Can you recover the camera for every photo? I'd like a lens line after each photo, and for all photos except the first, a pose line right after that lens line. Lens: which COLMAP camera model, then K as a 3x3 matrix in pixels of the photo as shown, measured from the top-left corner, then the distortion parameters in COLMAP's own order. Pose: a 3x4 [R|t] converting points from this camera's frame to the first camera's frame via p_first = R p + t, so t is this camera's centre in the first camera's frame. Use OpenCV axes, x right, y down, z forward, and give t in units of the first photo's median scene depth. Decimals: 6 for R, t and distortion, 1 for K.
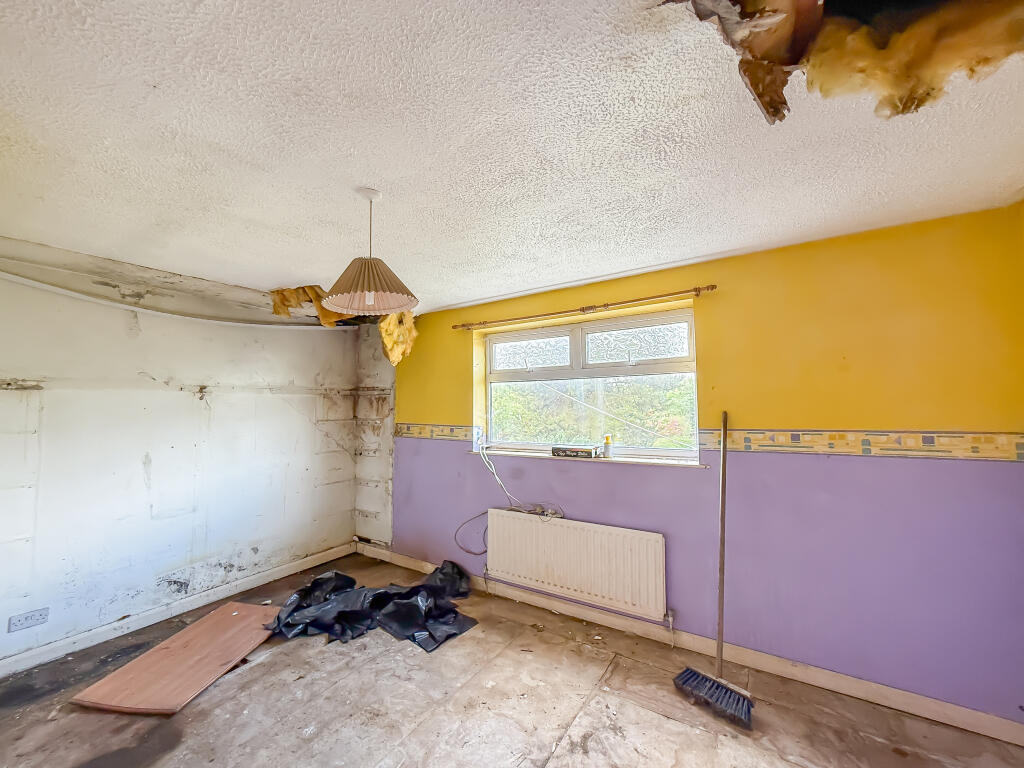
lens RADIAL K [[410.4, 0, 512.1], [0, 410.4, 387.8], [0, 0, 1]] dist [-0.004394, 0.000514]
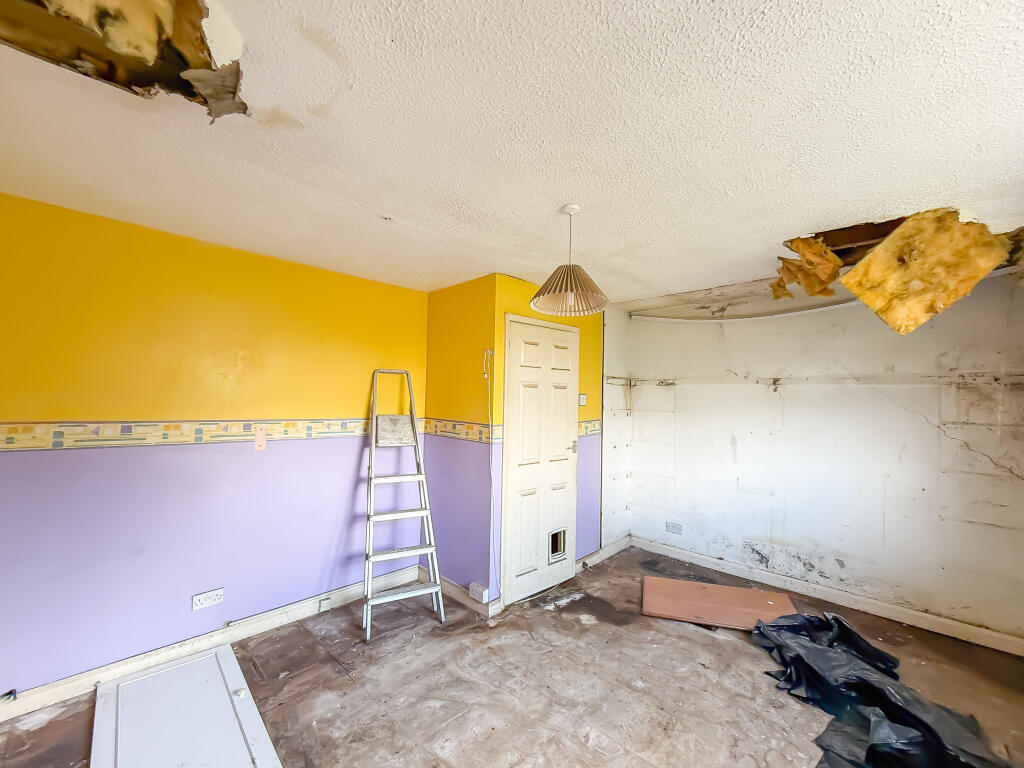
lens RADIAL K [[410.4, 0, 512.3], [0, 410.4, 386.1], [0, 0, 1]] dist [-0.004394, 0.000514]
pose [[-0.192022, -0.019060, -0.981205, 0.450584], [0.023068, 0.999447, -0.023929, 0.026920], [0.981119, -0.027229, -0.191477, 0.587229]]
